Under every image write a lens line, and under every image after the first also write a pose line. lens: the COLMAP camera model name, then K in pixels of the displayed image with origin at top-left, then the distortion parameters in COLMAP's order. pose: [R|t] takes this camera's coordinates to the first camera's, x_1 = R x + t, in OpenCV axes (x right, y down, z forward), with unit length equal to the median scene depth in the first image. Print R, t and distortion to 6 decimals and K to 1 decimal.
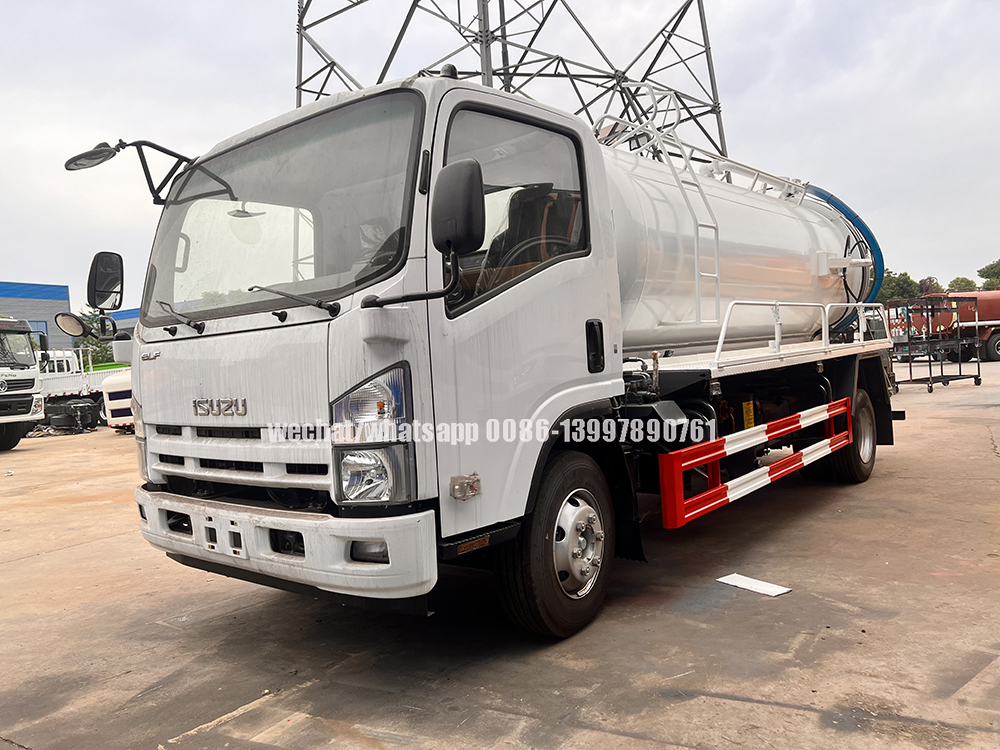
lens RADIAL K [[761.6, 0, 498.6], [0, 761.6, 376.6], [0, 0, 1]] dist [0.044859, -0.052433]
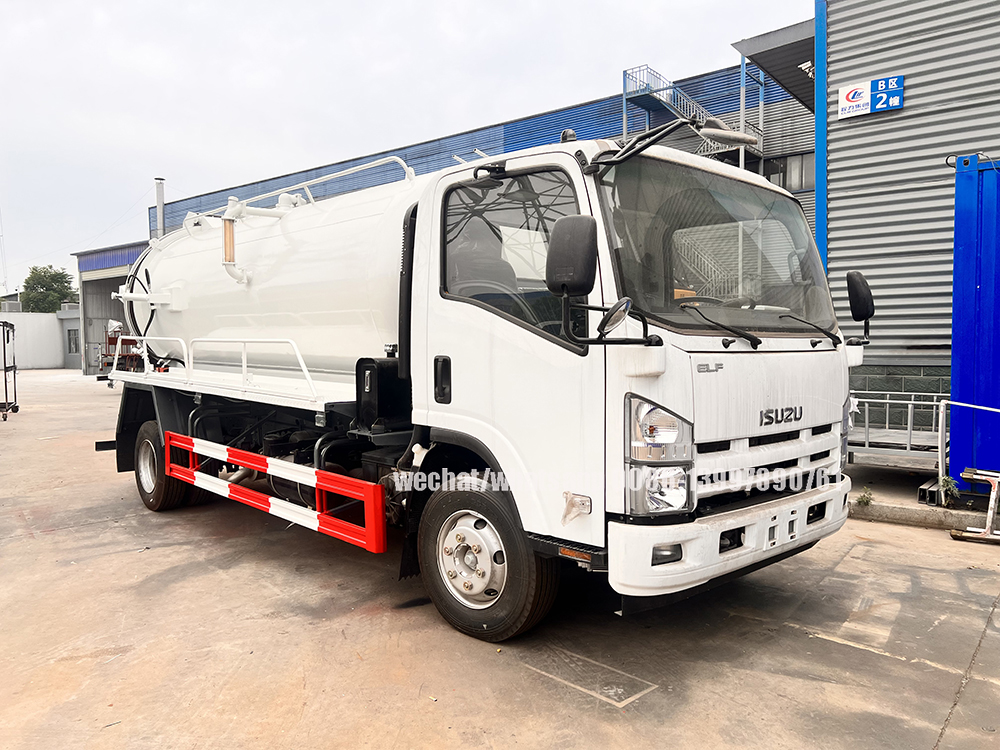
lens RADIAL K [[761.6, 0, 498.7], [0, 761.6, 375.6], [0, 0, 1]] dist [0.044859, -0.052433]
pose [[0.132220, 0.022282, 0.990970, -1.652488], [0.020897, 0.999462, -0.025261, 0.000584], [-0.991000, 0.024048, 0.131683, 1.345020]]
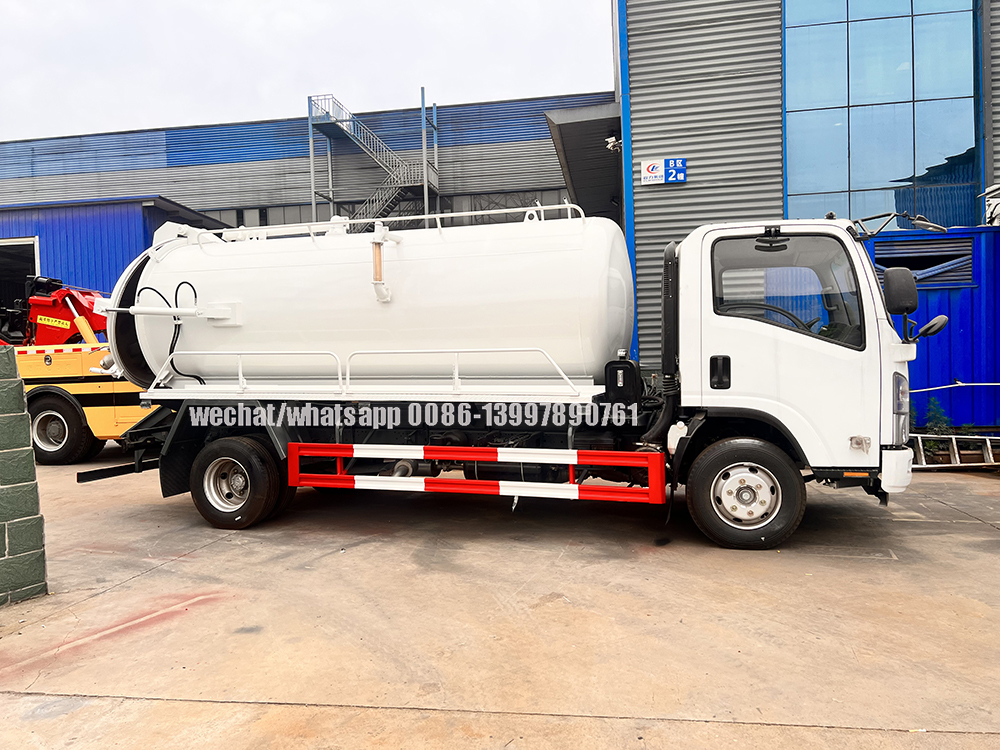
lens RADIAL K [[761.6, 0, 500.0], [0, 761.6, 377.0], [0, 0, 1]] dist [0.044859, -0.052433]
pose [[-0.371238, 0.051021, 0.927135, -1.898868], [0.070554, 0.997153, -0.026623, -0.004786], [-0.925853, 0.055530, -0.373781, 2.794979]]
